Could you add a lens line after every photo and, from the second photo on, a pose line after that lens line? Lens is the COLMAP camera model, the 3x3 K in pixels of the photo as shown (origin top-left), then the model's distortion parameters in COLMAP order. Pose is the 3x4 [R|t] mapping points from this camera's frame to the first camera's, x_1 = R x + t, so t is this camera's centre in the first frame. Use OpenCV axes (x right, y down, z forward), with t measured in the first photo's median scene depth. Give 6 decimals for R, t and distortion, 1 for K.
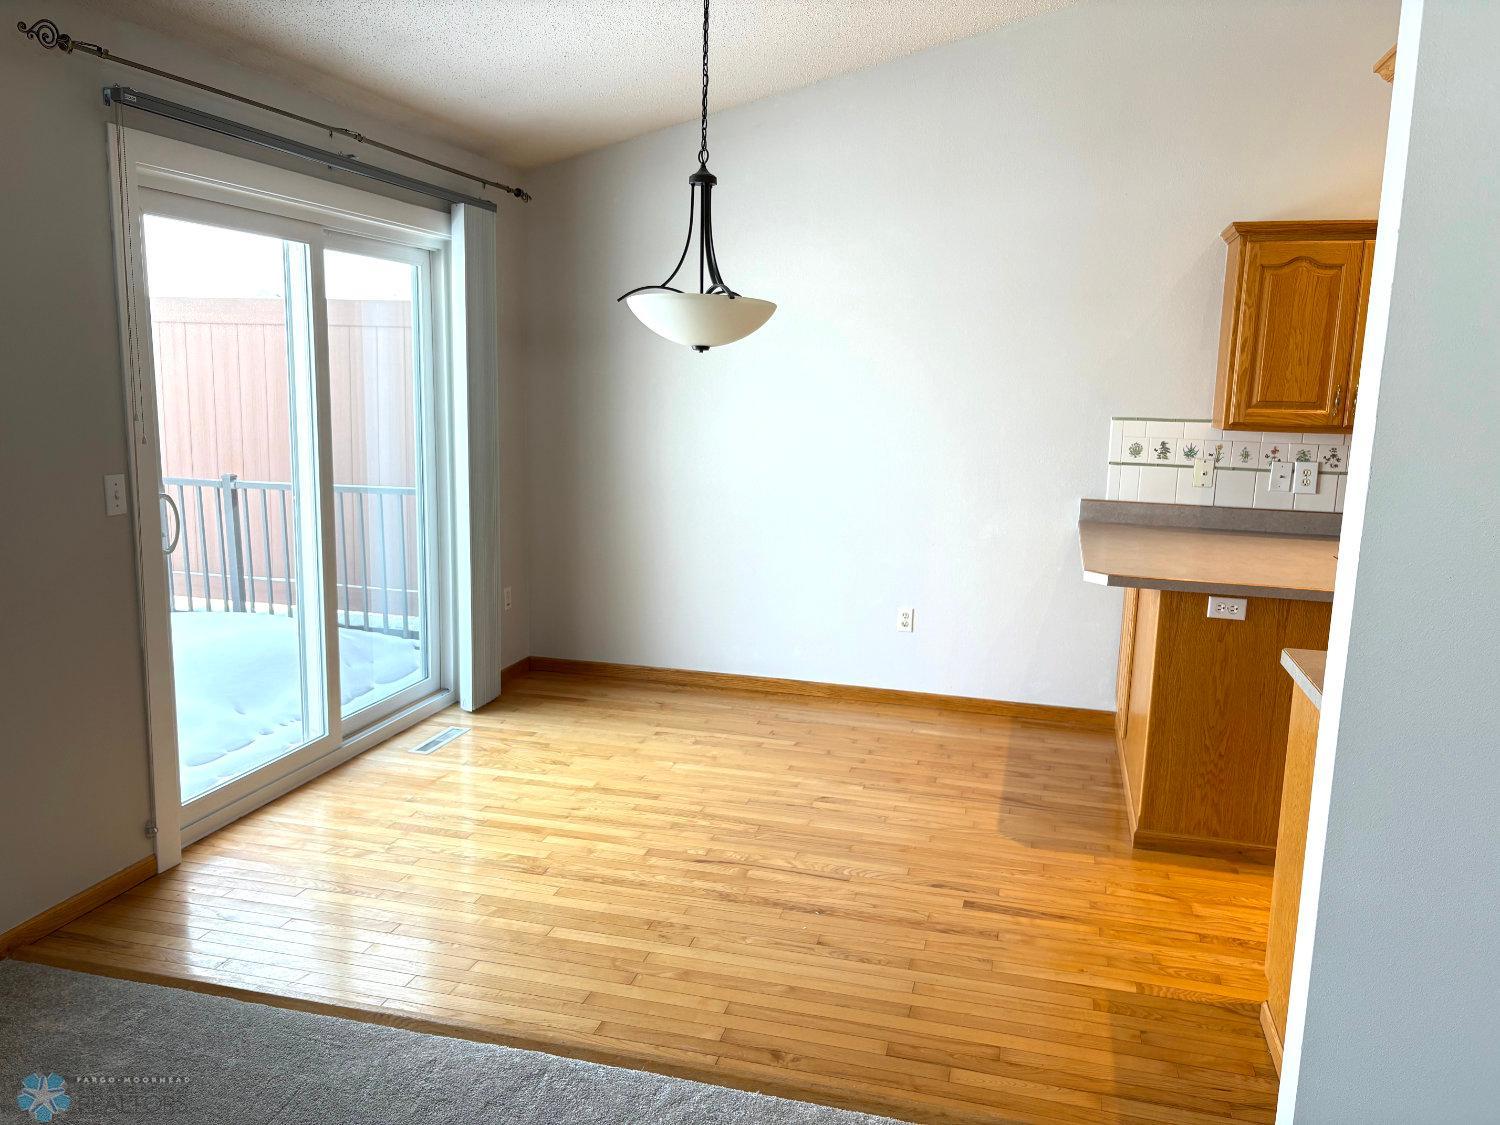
lens RADIAL K [[1130.7, 0, 762.0], [0, 1130.7, 568.6], [0, 0, 1]] dist [0.046057, -0.051584]
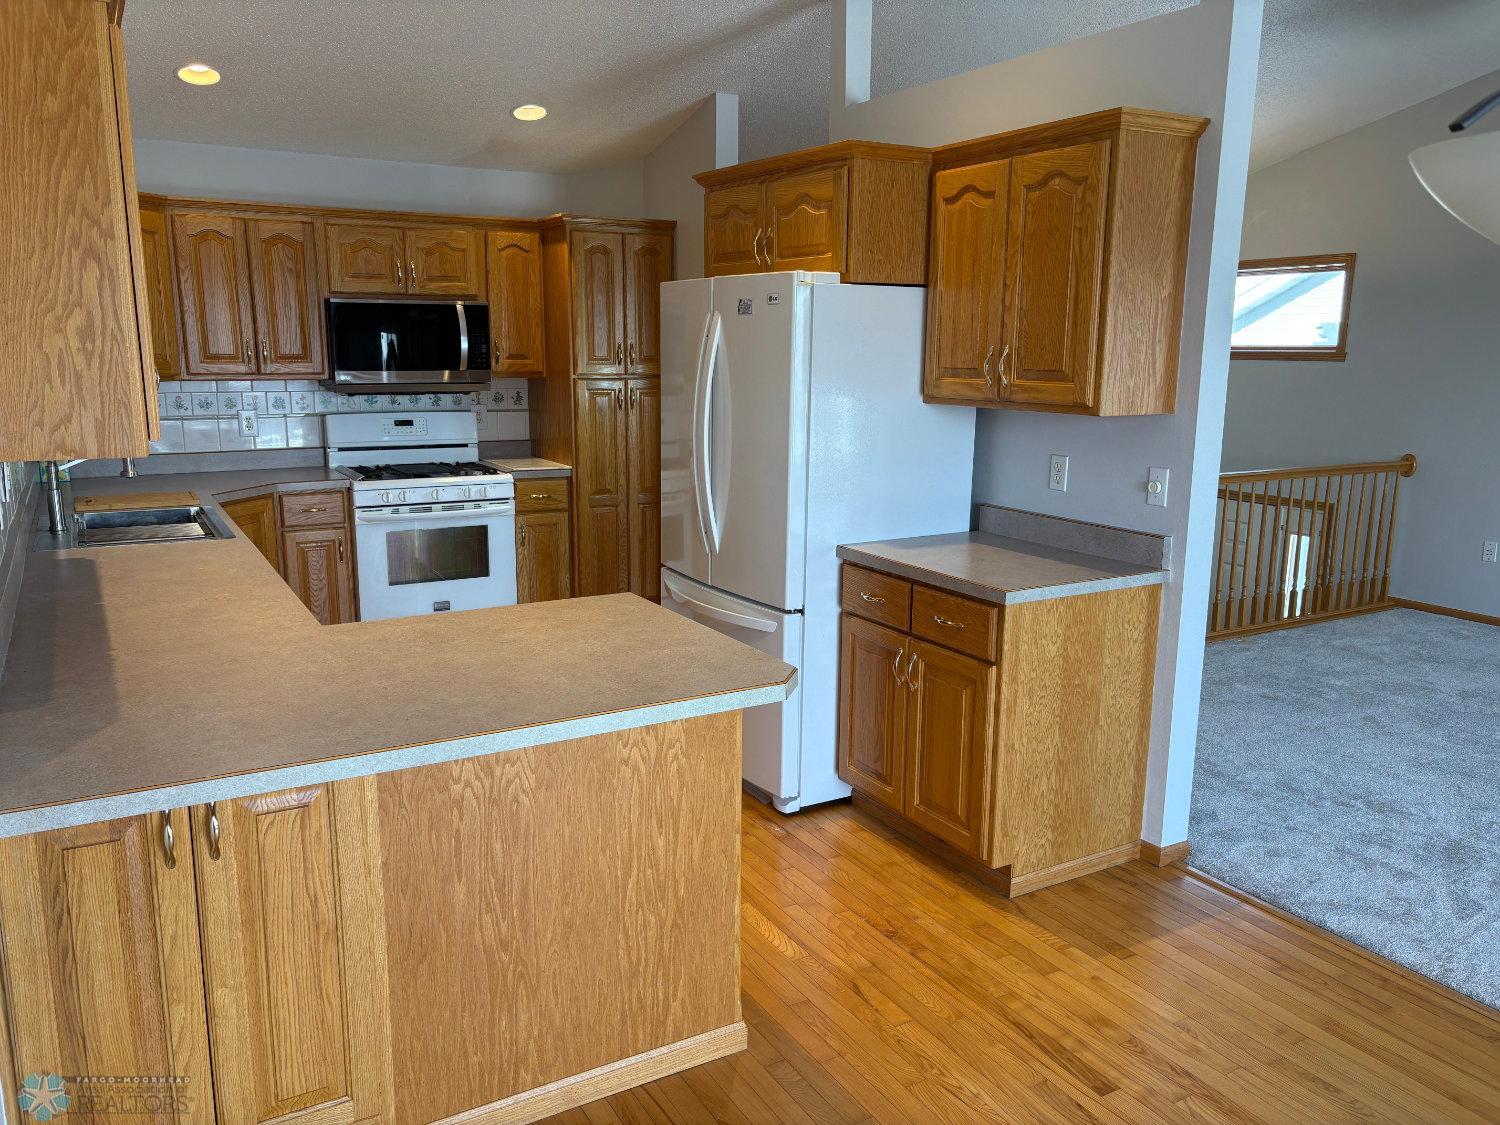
lens RADIAL K [[1130.7, 0, 746.1], [0, 1130.7, 570.2], [0, 0, 1]] dist [0.046057, -0.051584]
pose [[-0.698965, -0.171649, 0.694251, -0.082777], [0.097724, 0.938738, 0.330486, -0.215942], [-0.708447, 0.298843, -0.639371, 1.192875]]
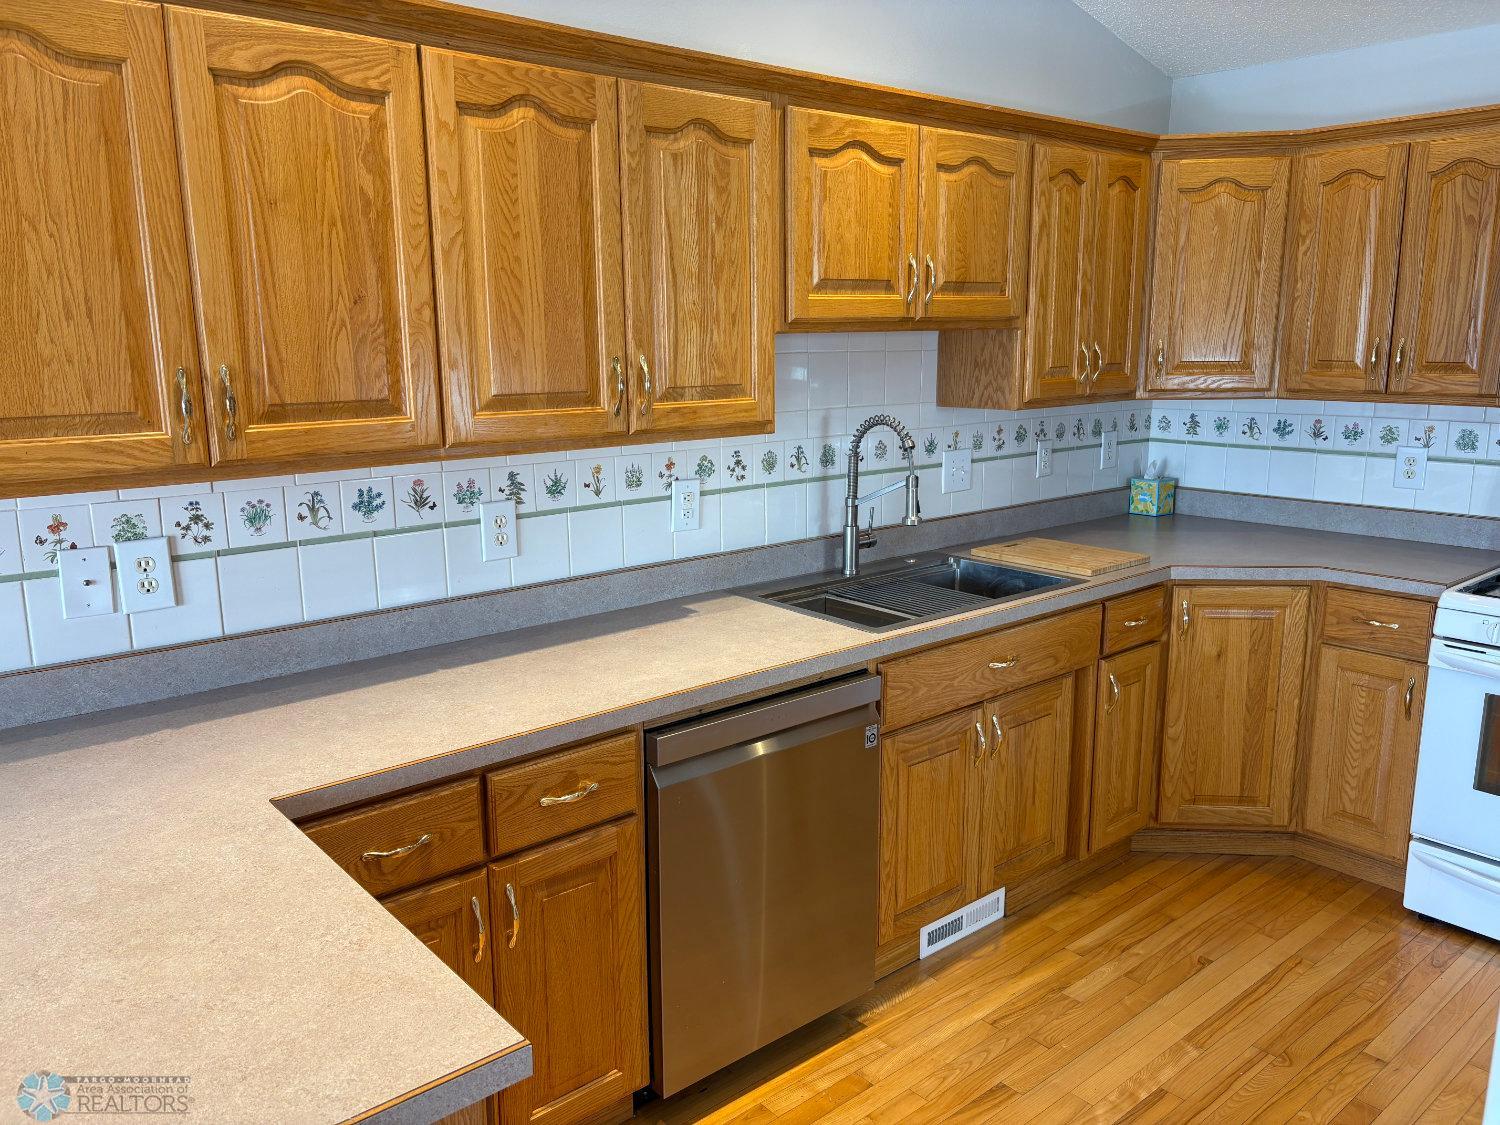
lens RADIAL K [[1130.7, 0, 748.9], [0, 1130.7, 555.7], [0, 0, 1]] dist [0.046057, -0.051584]
pose [[0.578343, -0.188765, 0.793655, 0.290664], [0.161407, 0.980107, 0.115493, -0.110657], [-0.799667, 0.061307, 0.597305, 0.606010]]
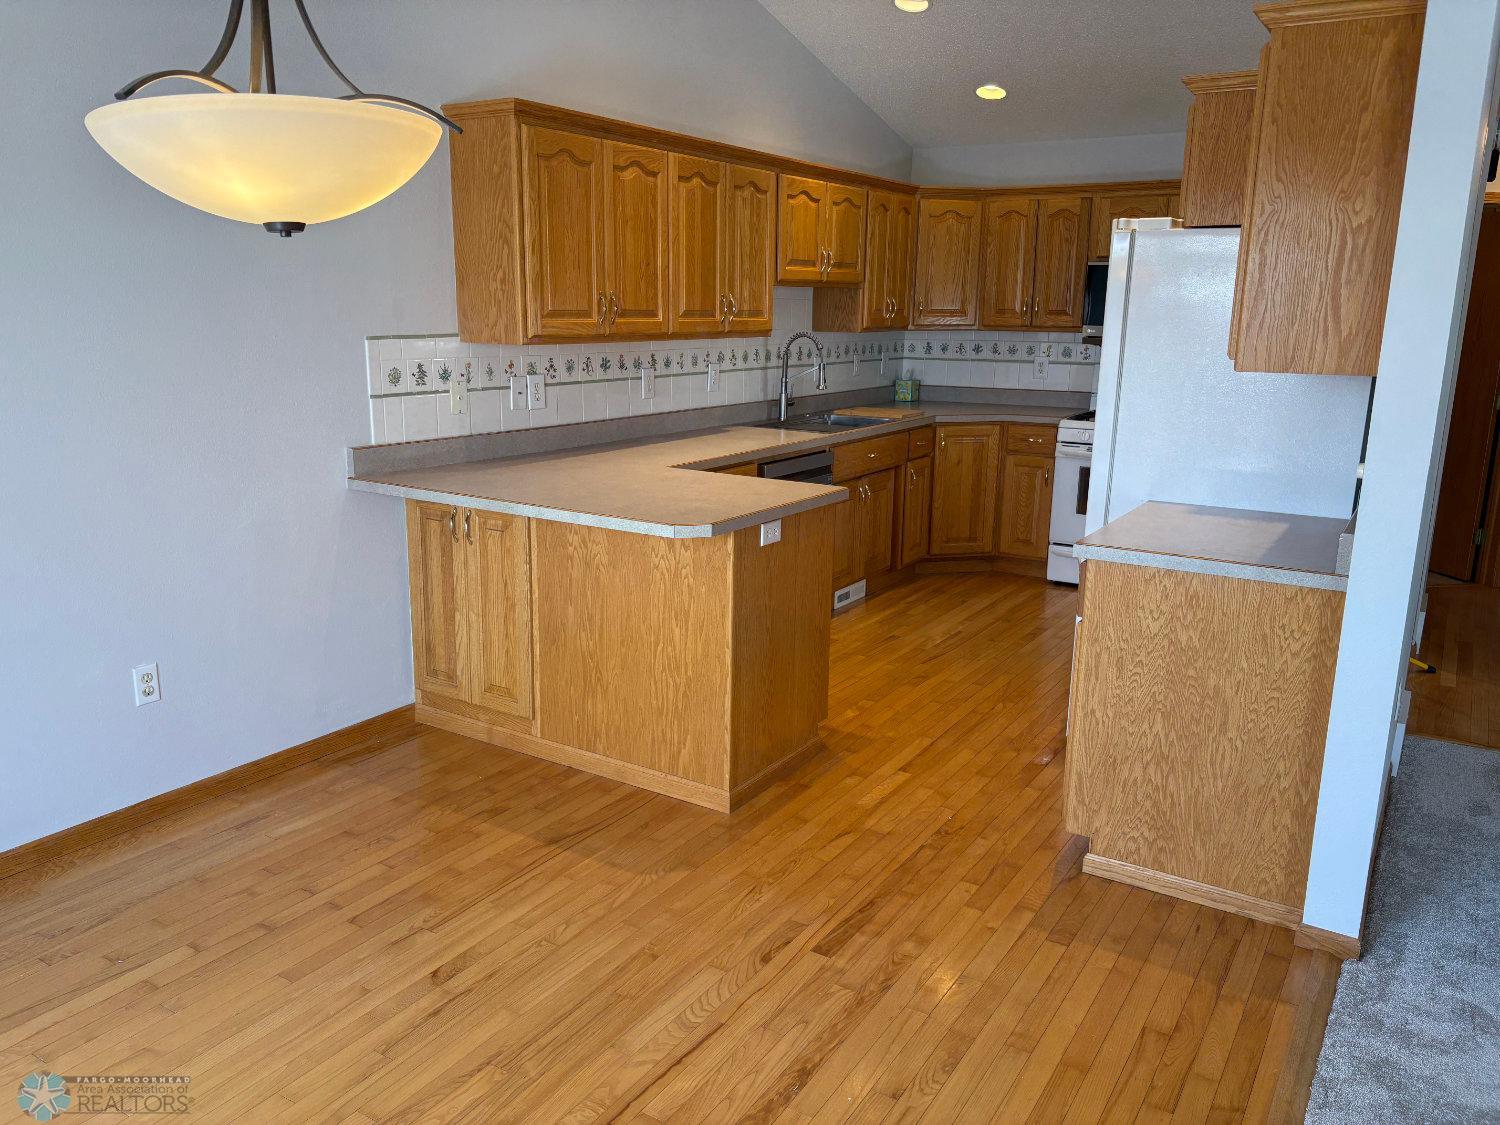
lens RADIAL K [[1130.7, 0, 750.4], [0, 1130.7, 565.5], [0, 0, 1]] dist [0.046057, -0.051584]
pose [[0.305160, -0.236838, 0.922380, -0.402647], [0.156520, 0.967882, 0.196739, -0.107352], [-0.939350, 0.084334, 0.332428, 0.591127]]
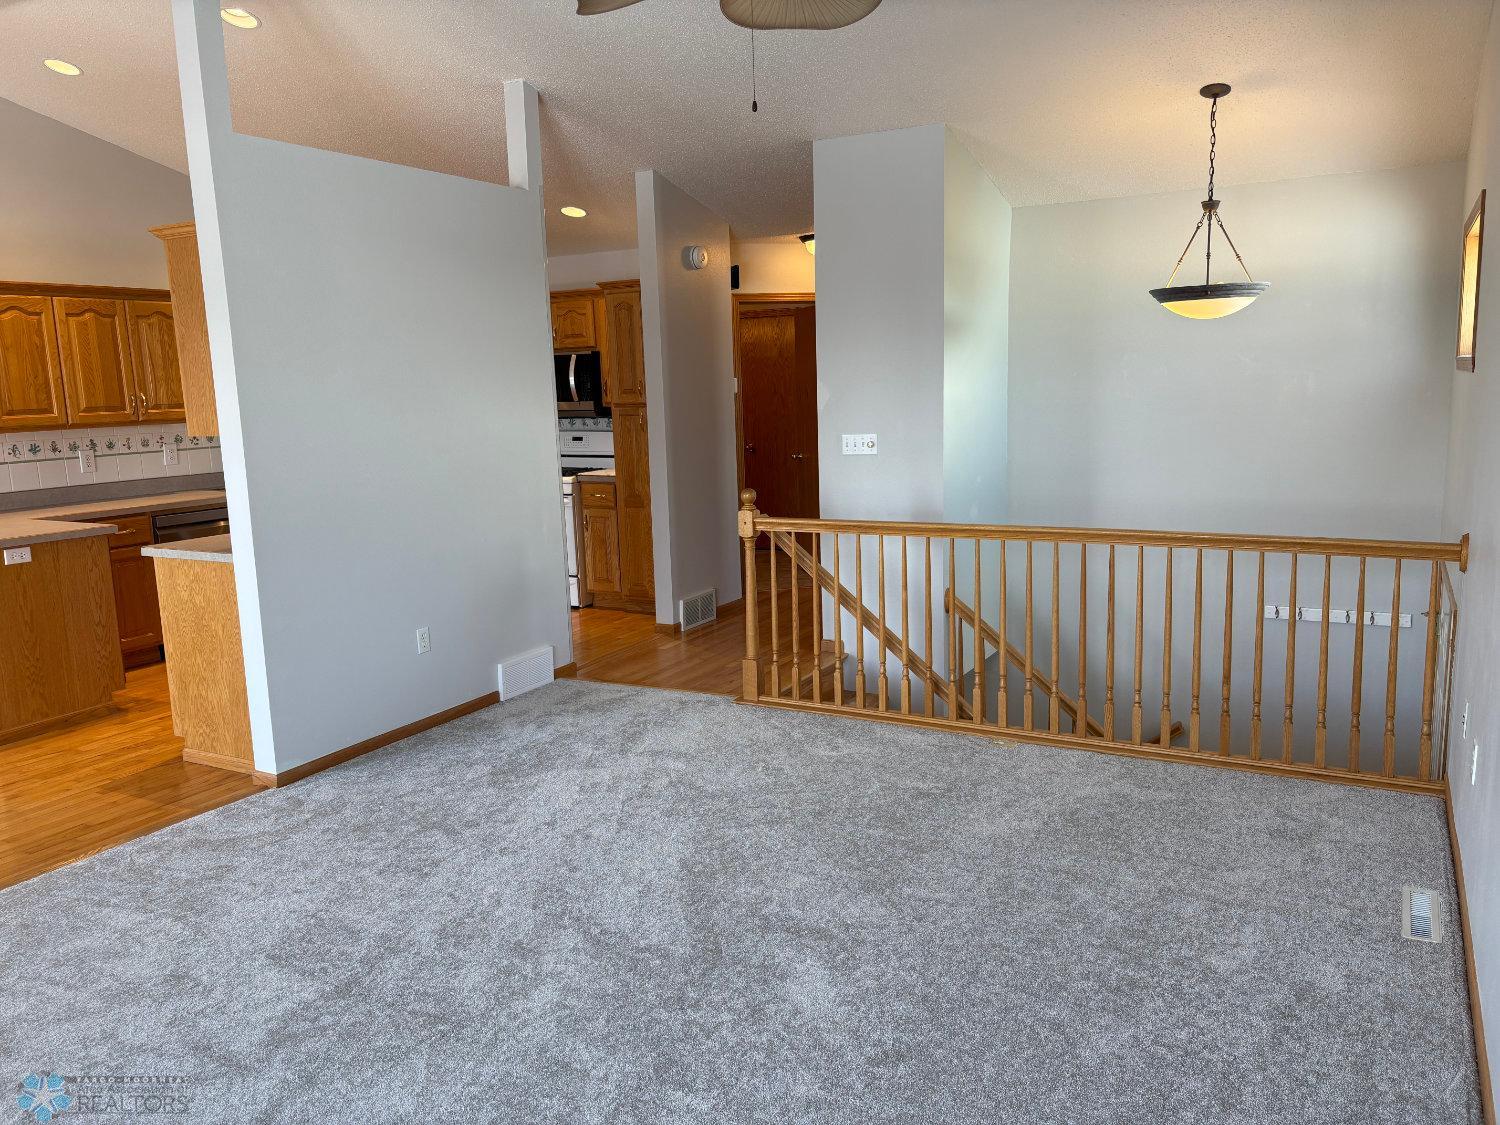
lens RADIAL K [[1130.7, 0, 761.7], [0, 1130.7, 566.2], [0, 0, 1]] dist [0.046057, -0.051584]
pose [[0.245518, -0.191615, 0.950266, -0.607687], [0.201241, 0.968989, 0.143396, 0.025217], [-0.948274, 0.156026, 0.276465, -0.230683]]
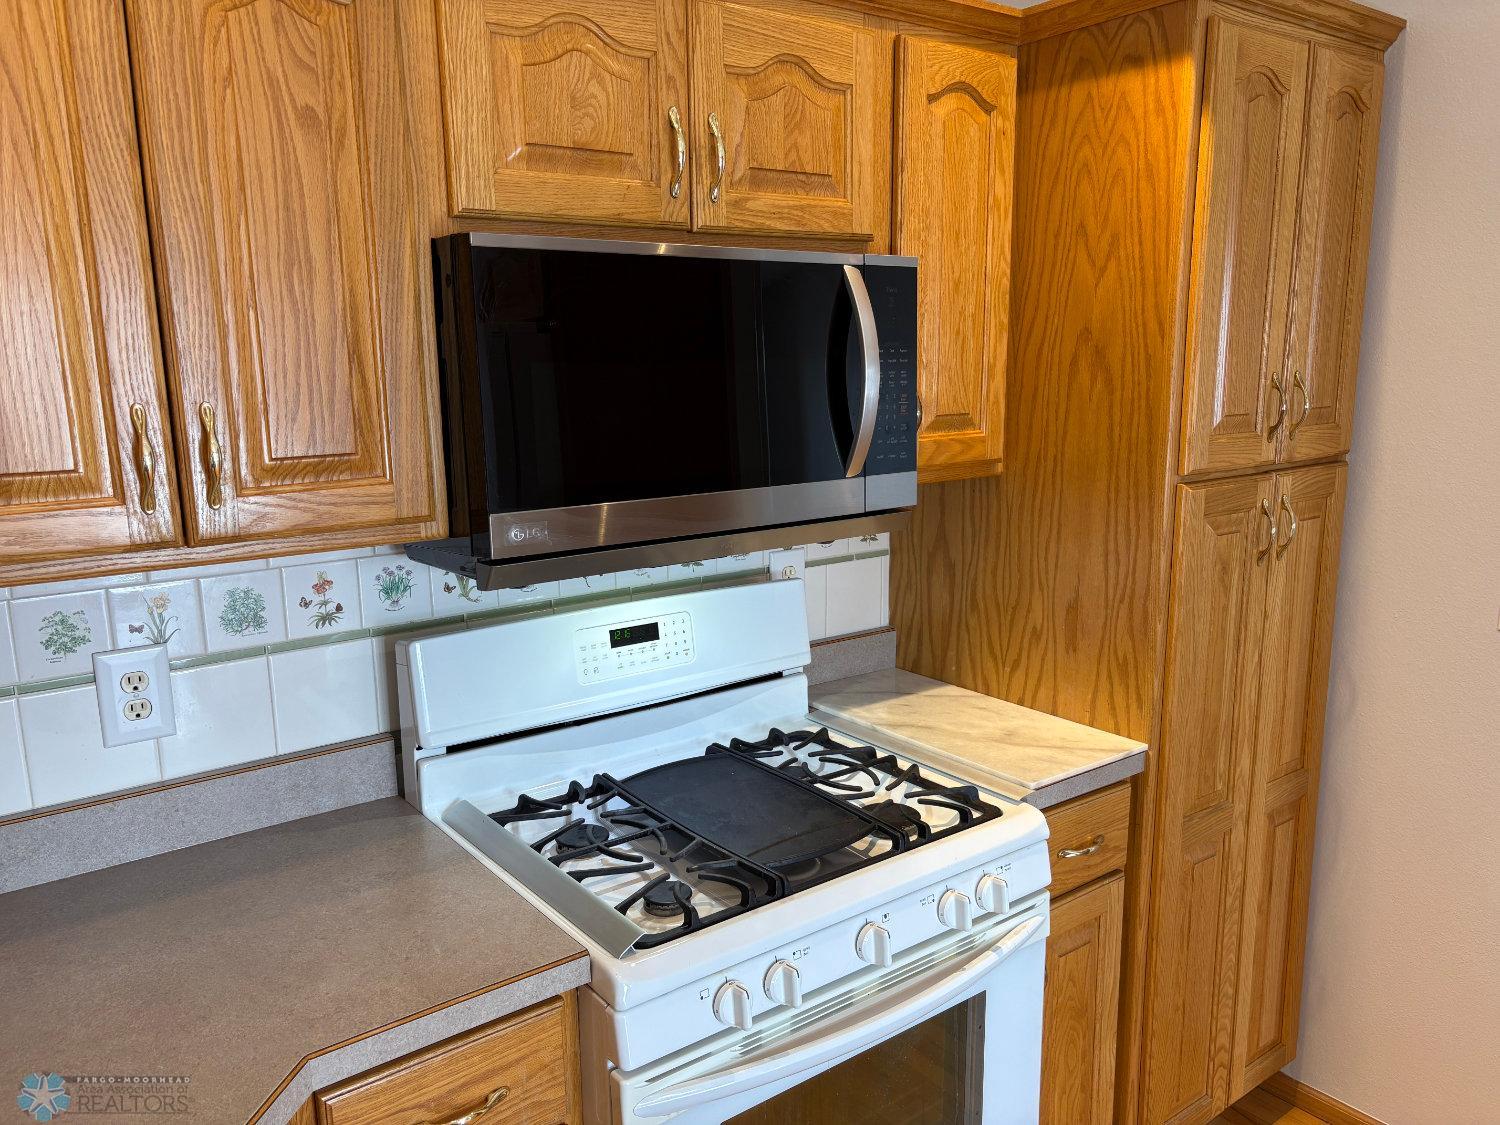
lens RADIAL K [[1130.7, 0, 753.2], [0, 1130.7, 563.0], [0, 0, 1]] dist [0.046057, -0.051584]
pose [[-0.782088, -0.126924, 0.610105, 0.875575], [0.099698, 0.940943, 0.323552, -0.136573], [-0.615141, 0.313873, -0.723247, 0.842432]]
